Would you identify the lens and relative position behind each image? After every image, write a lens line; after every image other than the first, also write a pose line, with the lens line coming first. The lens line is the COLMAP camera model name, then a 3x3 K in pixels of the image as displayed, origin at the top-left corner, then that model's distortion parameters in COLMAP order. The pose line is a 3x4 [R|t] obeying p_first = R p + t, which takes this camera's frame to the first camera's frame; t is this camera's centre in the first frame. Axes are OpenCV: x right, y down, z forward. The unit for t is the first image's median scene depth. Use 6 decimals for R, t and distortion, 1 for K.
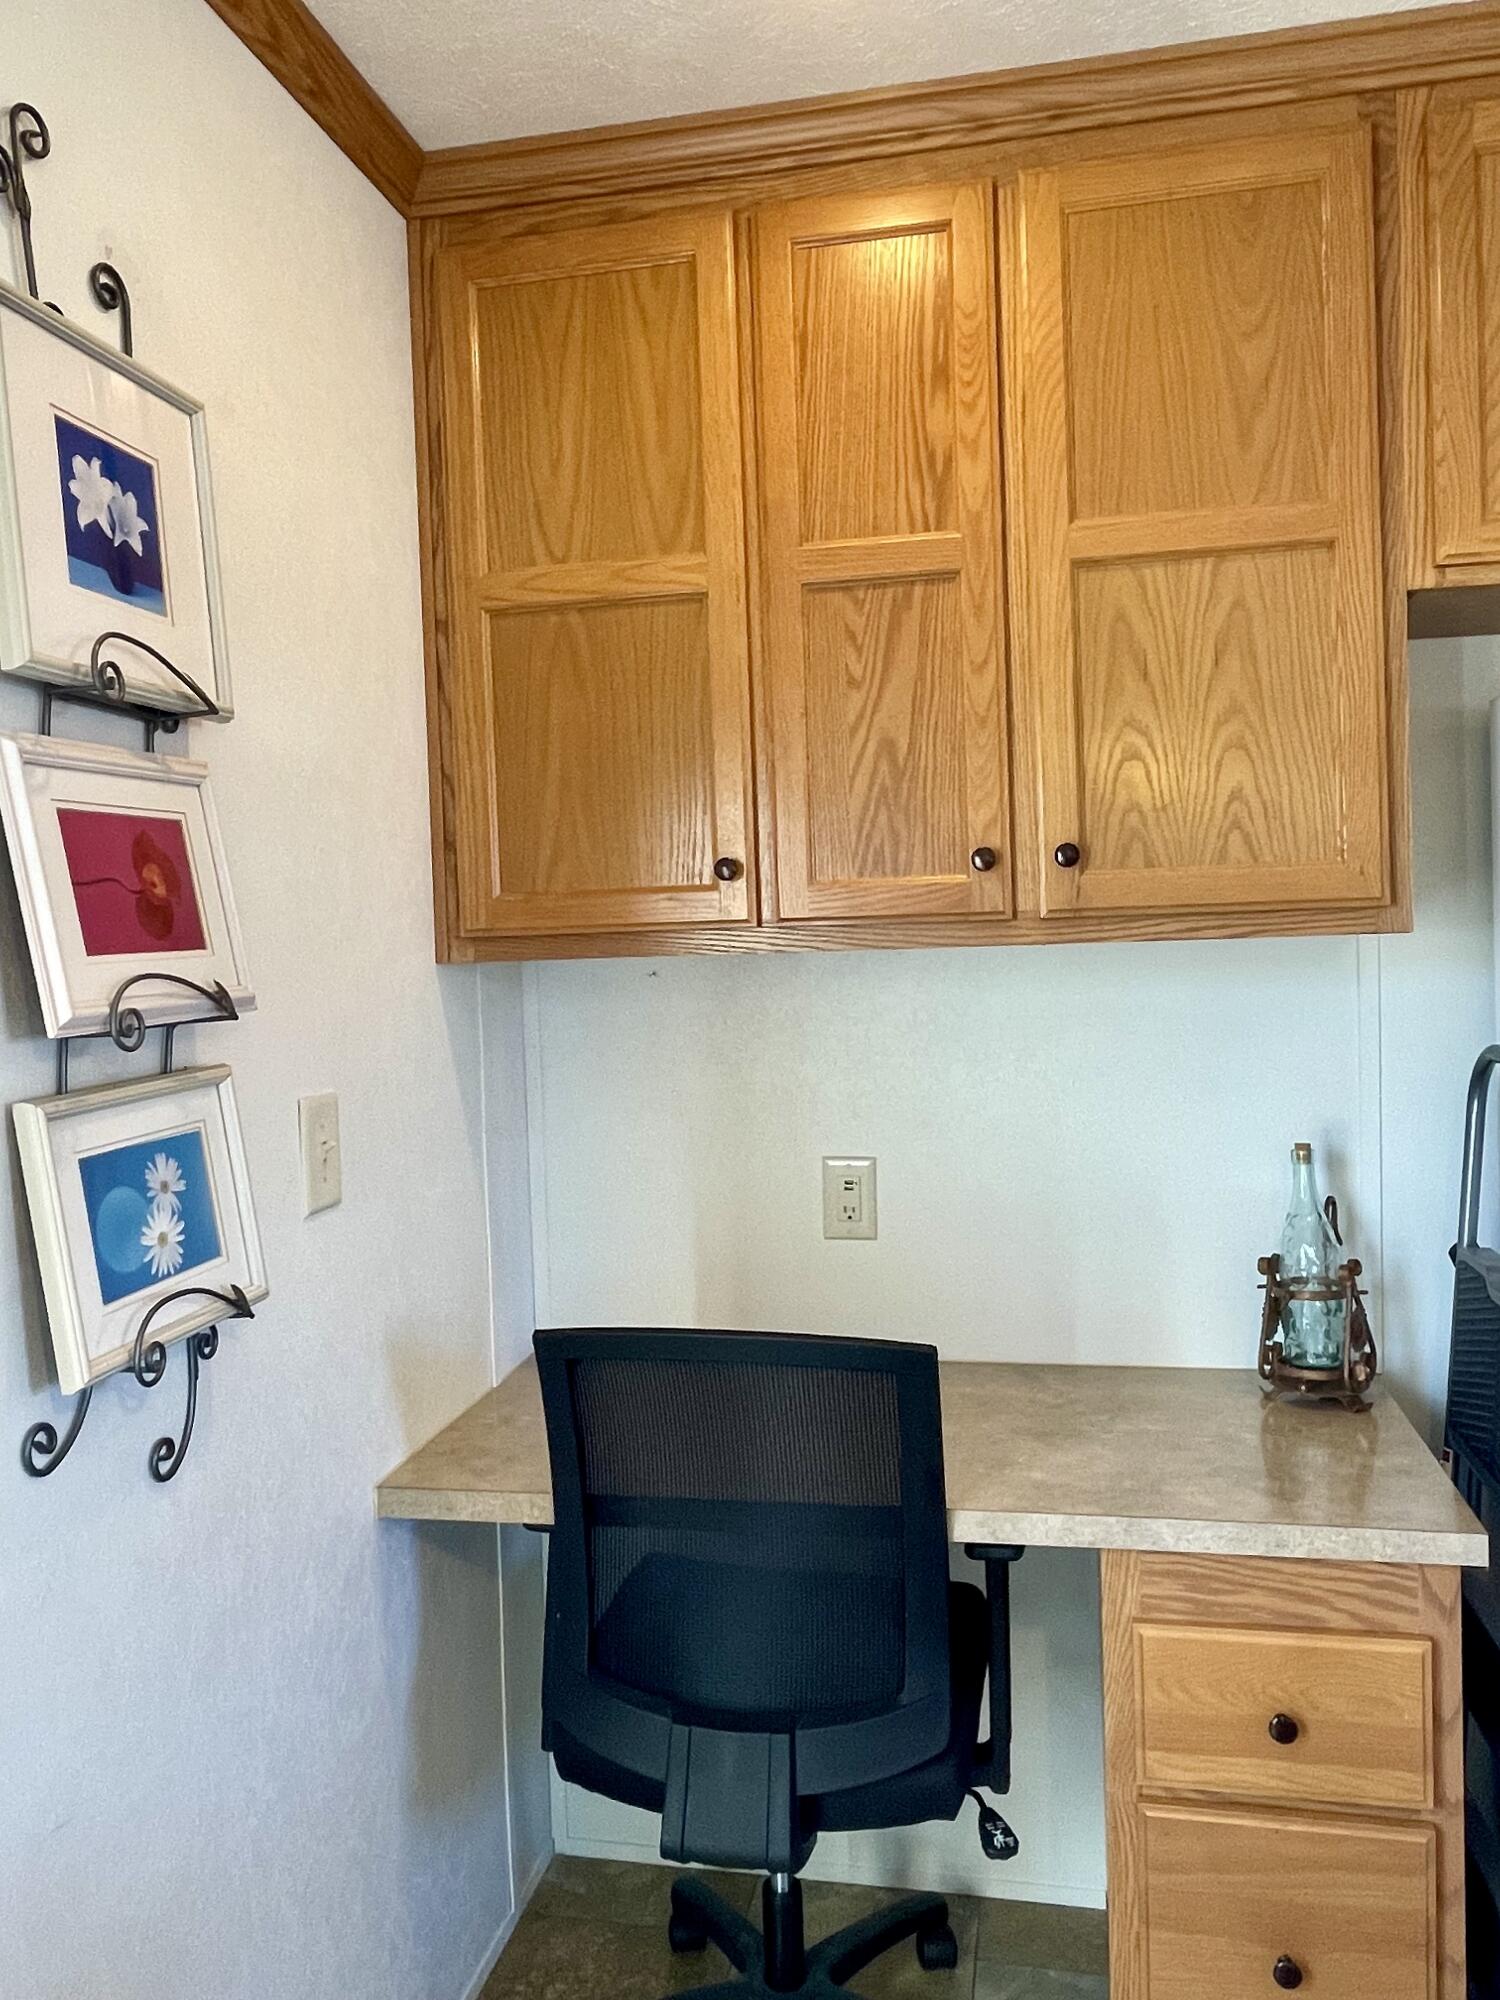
lens RADIAL K [[1486.2, 0, 732.8], [0, 1486.2, 993.7], [0, 0, 1]] dist [-0.004091, -0.007422]
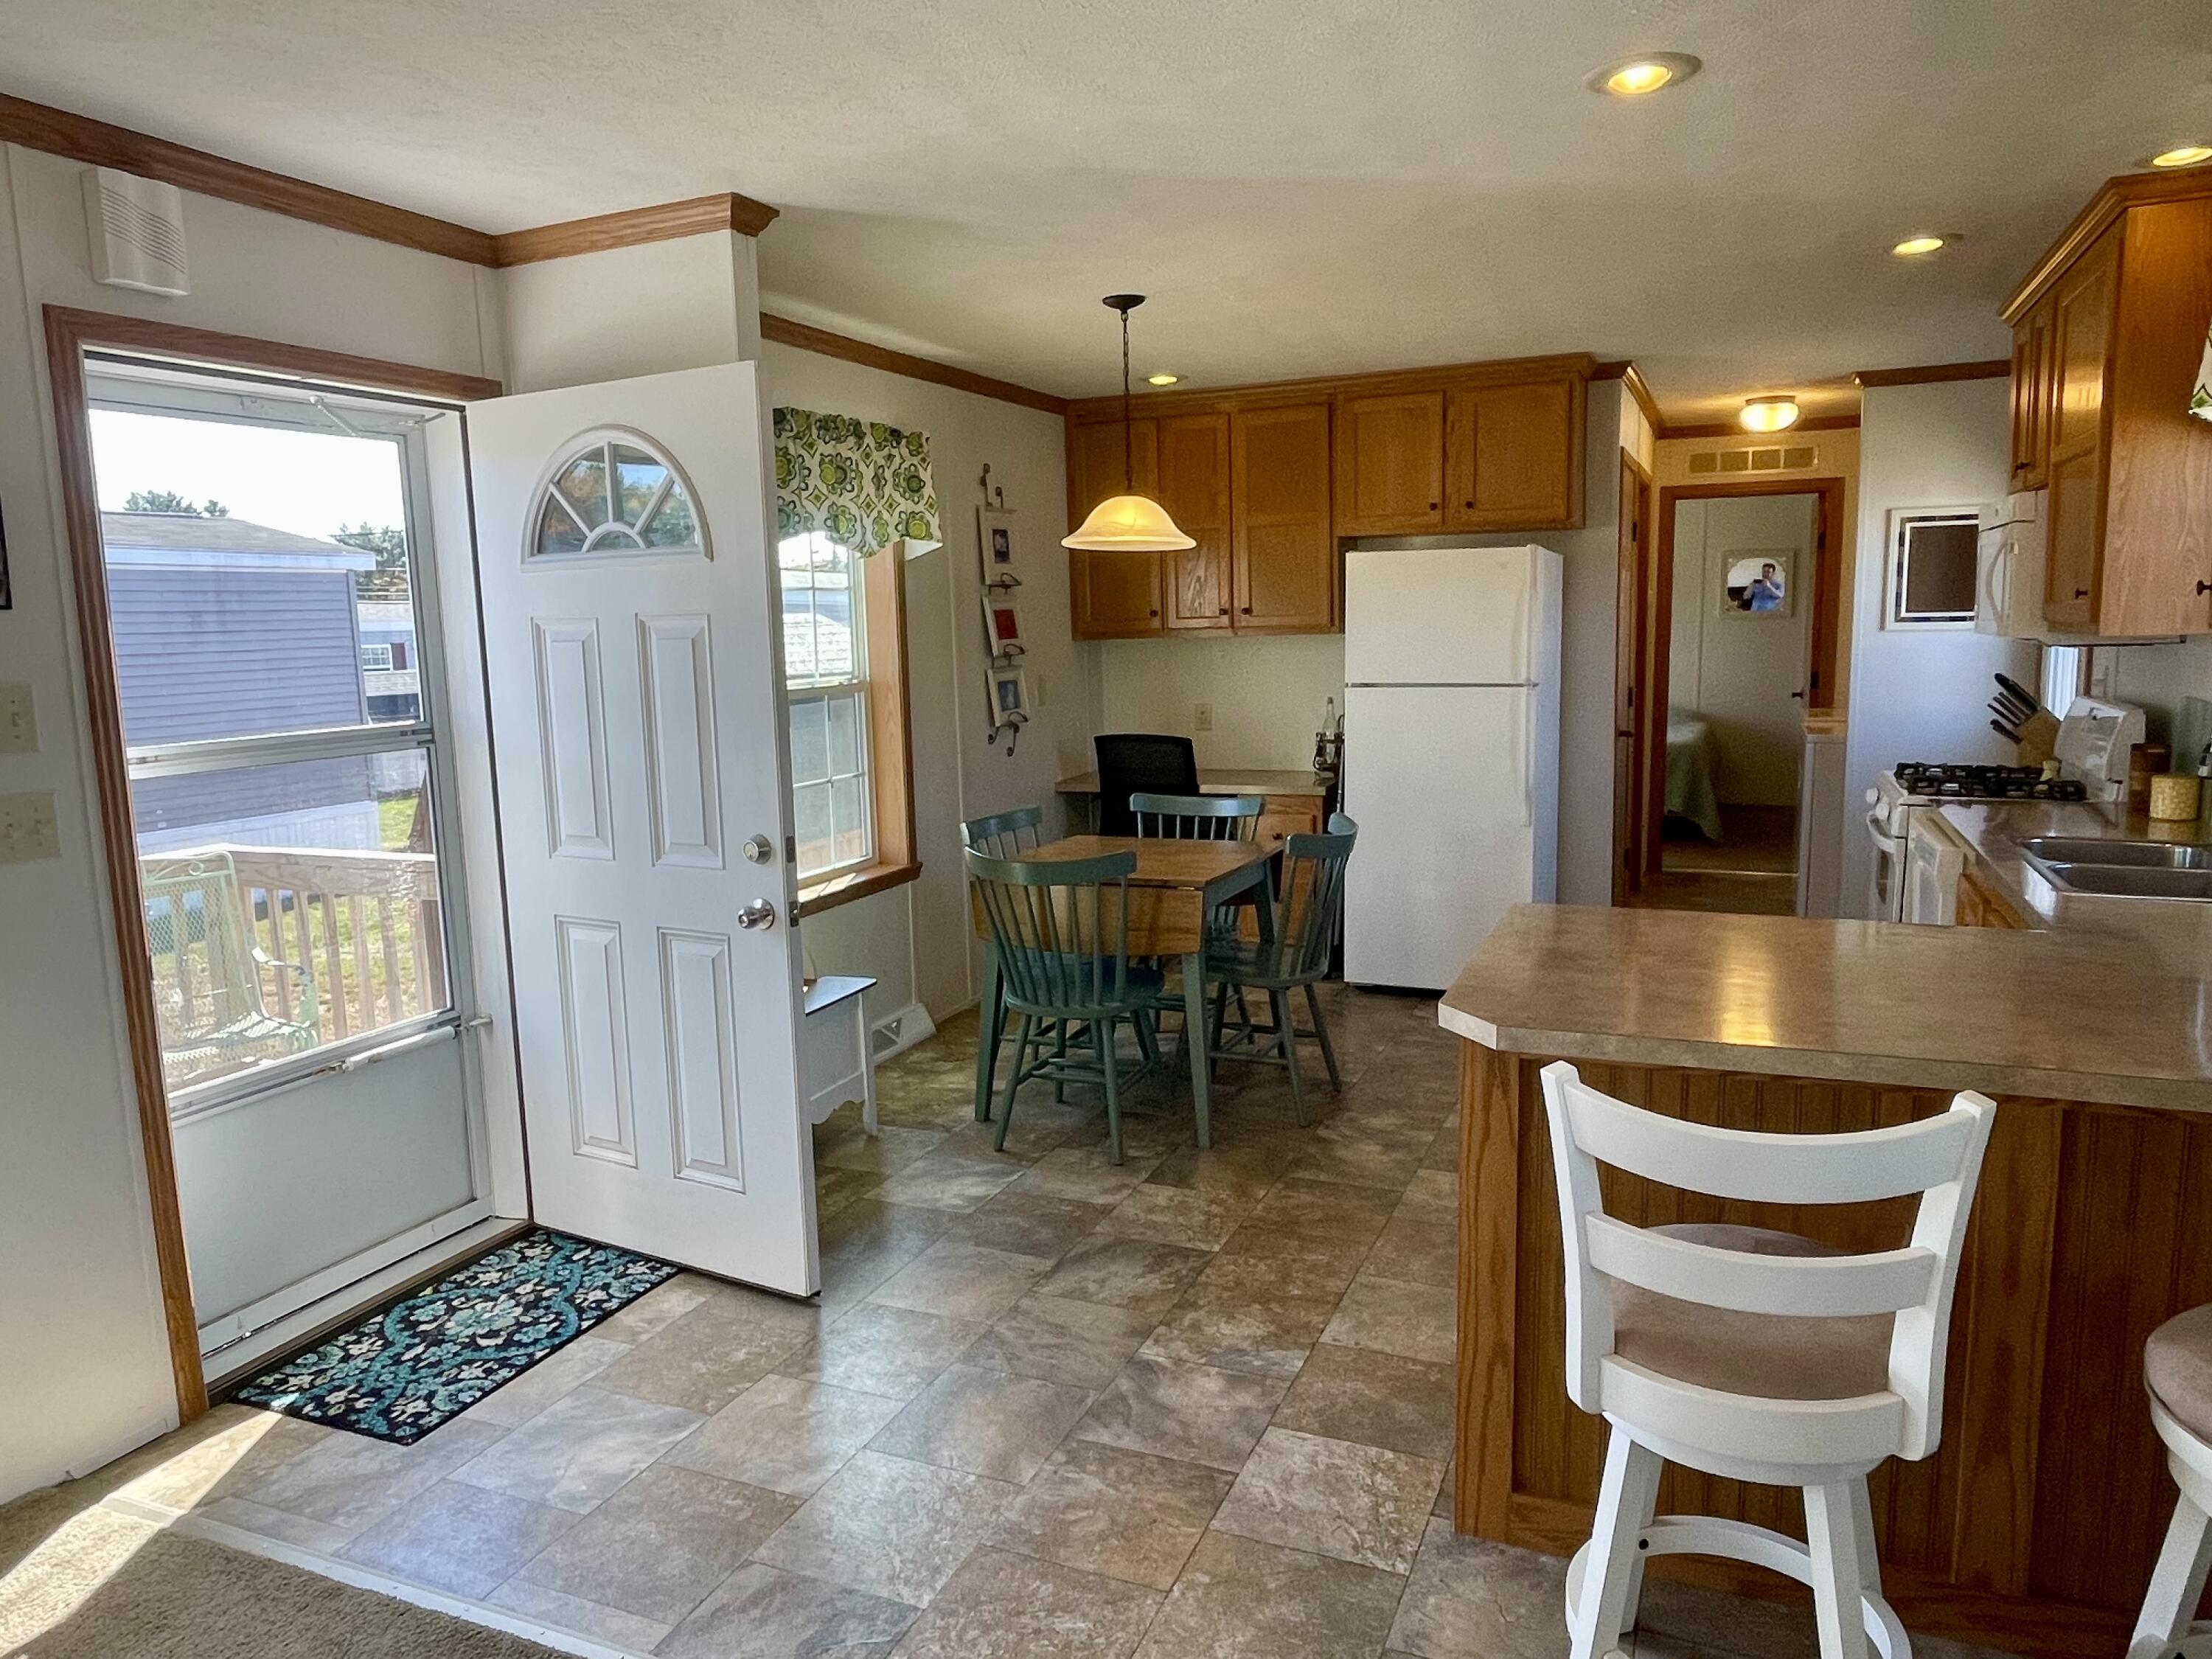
lens RADIAL K [[1469.6, 0, 1097.7], [0, 1469.6, 826.0], [0, 0, 1]] dist [0.008794, -0.010535]
pose [[0.979717, 0.032348, -0.197757, 0.624868], [-0.008685, 0.992812, 0.119371, 0.000709], [0.200197, -0.115232, 0.972956, -2.690571]]
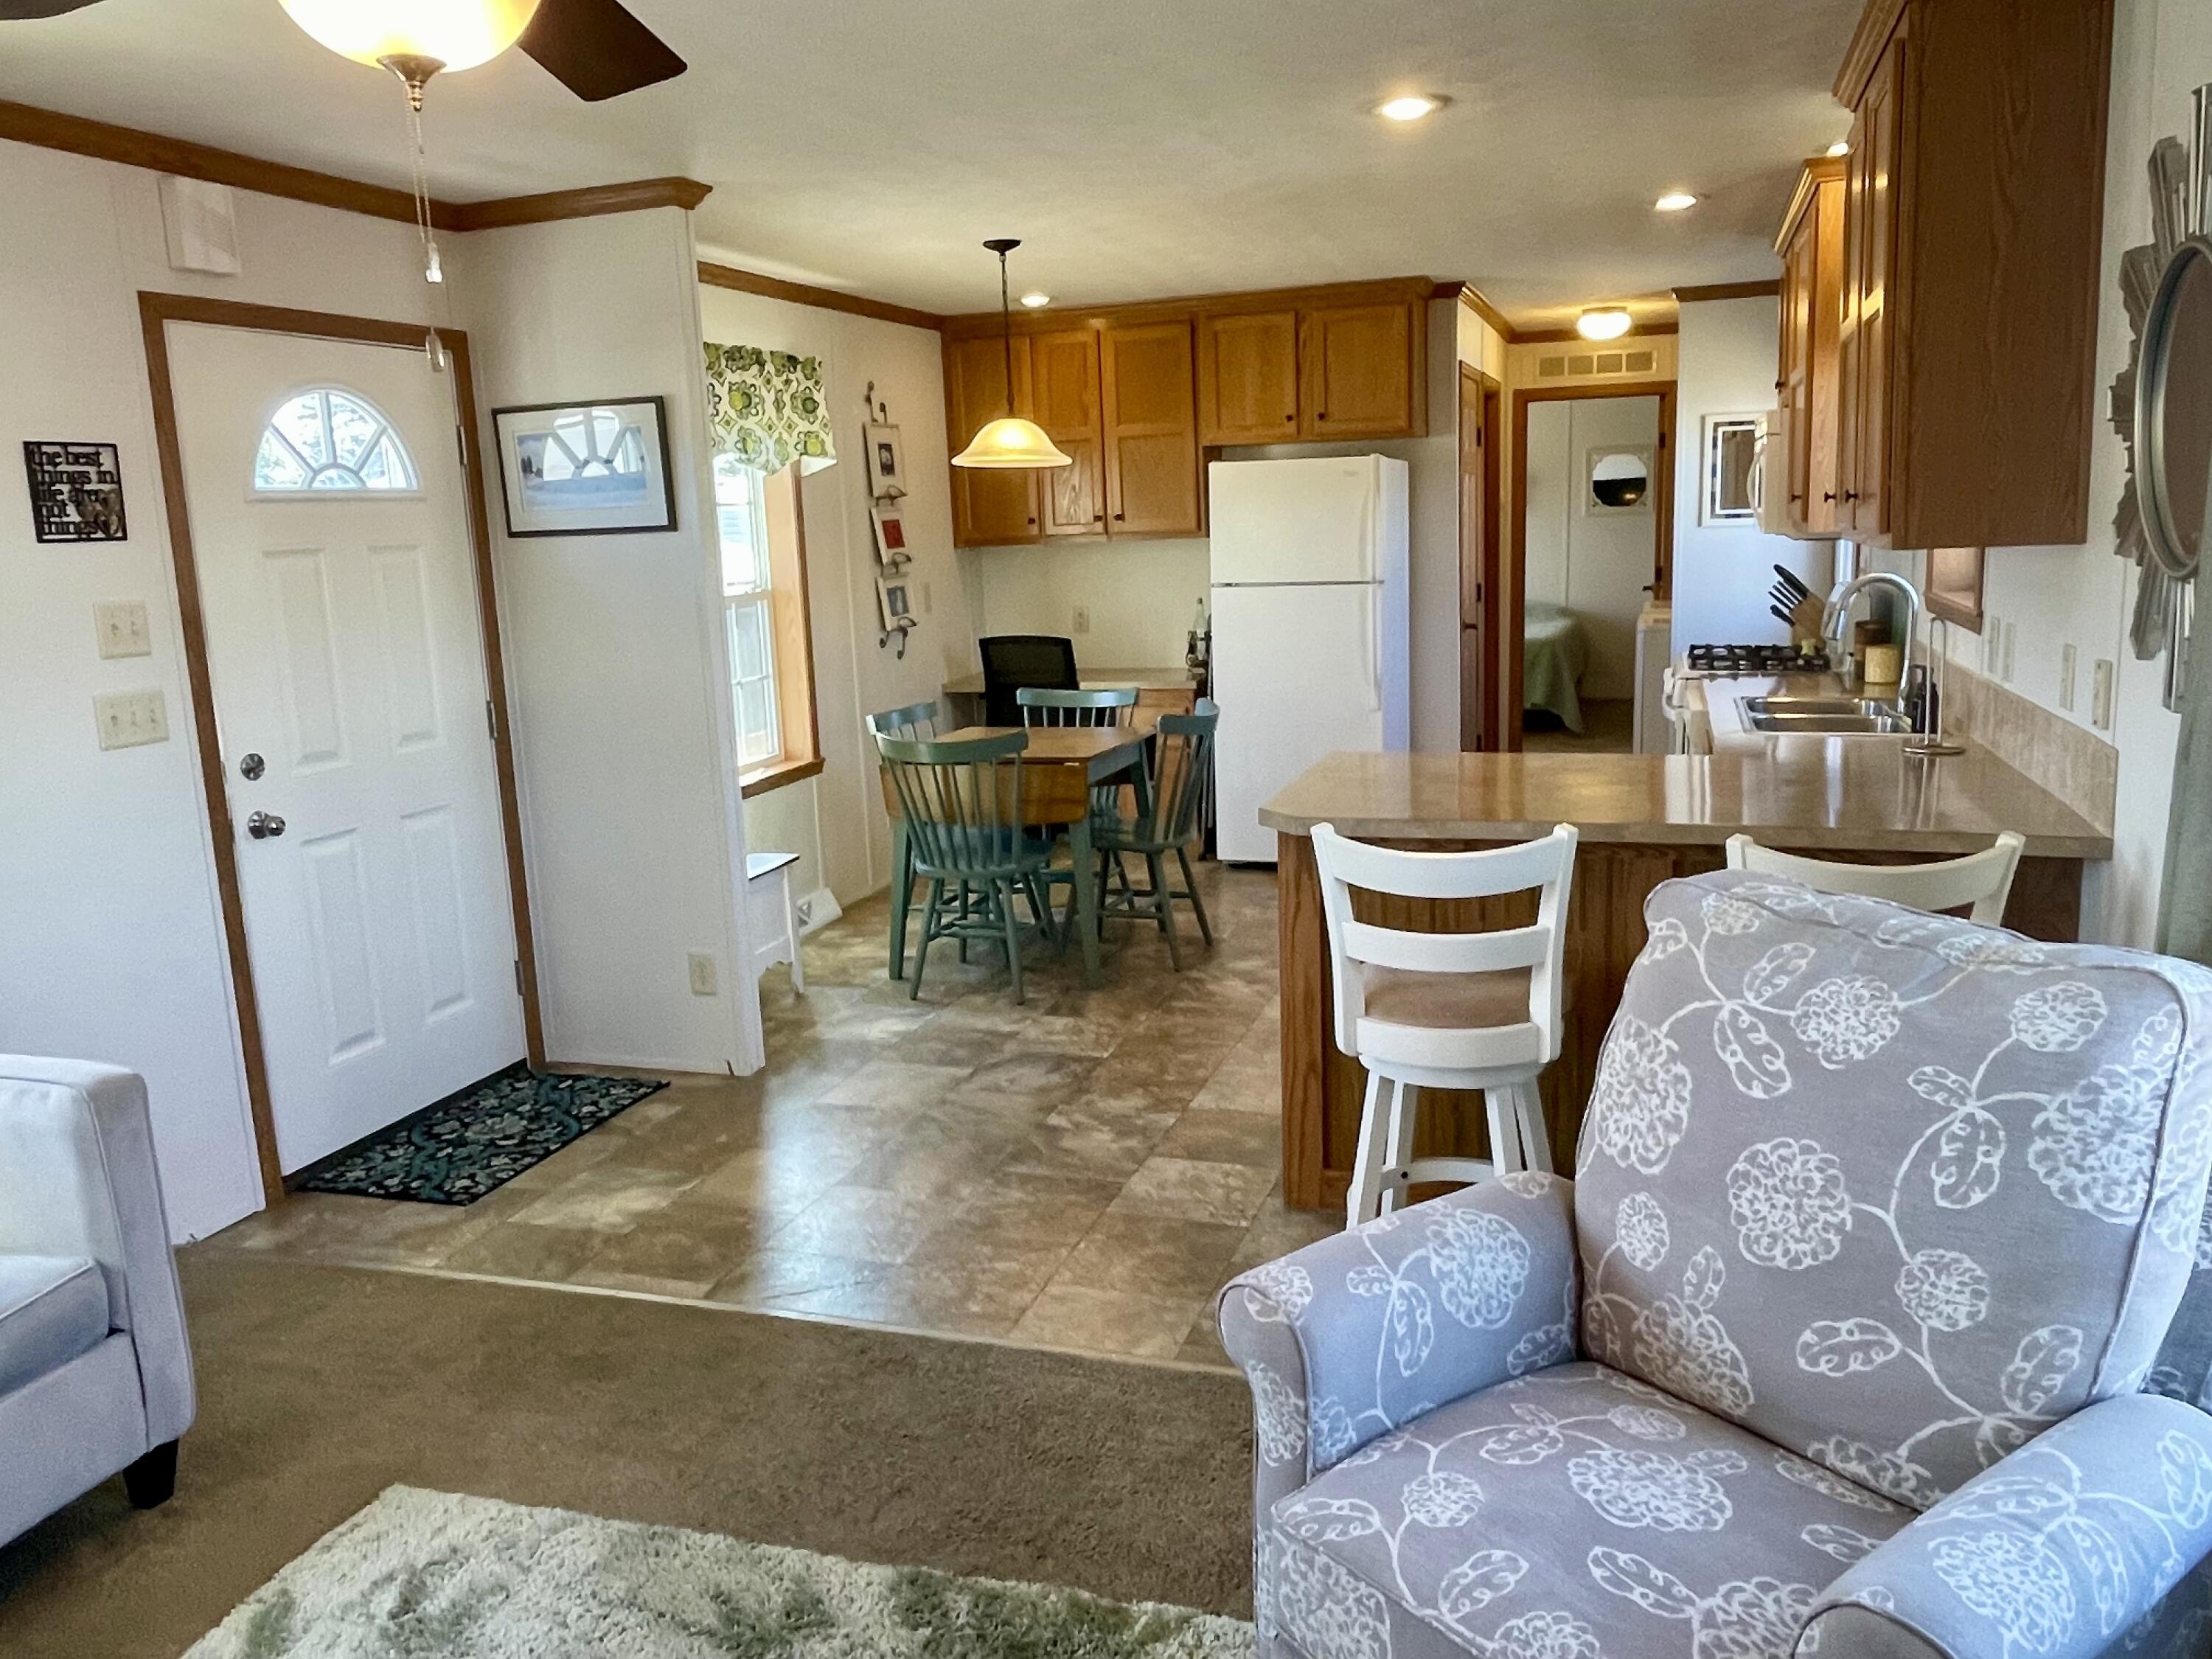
lens RADIAL K [[1643.7, 0, 1098.6], [0, 1643.7, 816.1], [0, 0, 1]] dist [-0.004091, -0.007422]
pose [[0.993103, 0.010407, -0.116782, 0.708971], [0.008126, 0.987548, 0.157108, -0.000617], [0.116963, -0.156973, 0.980652, -3.394060]]
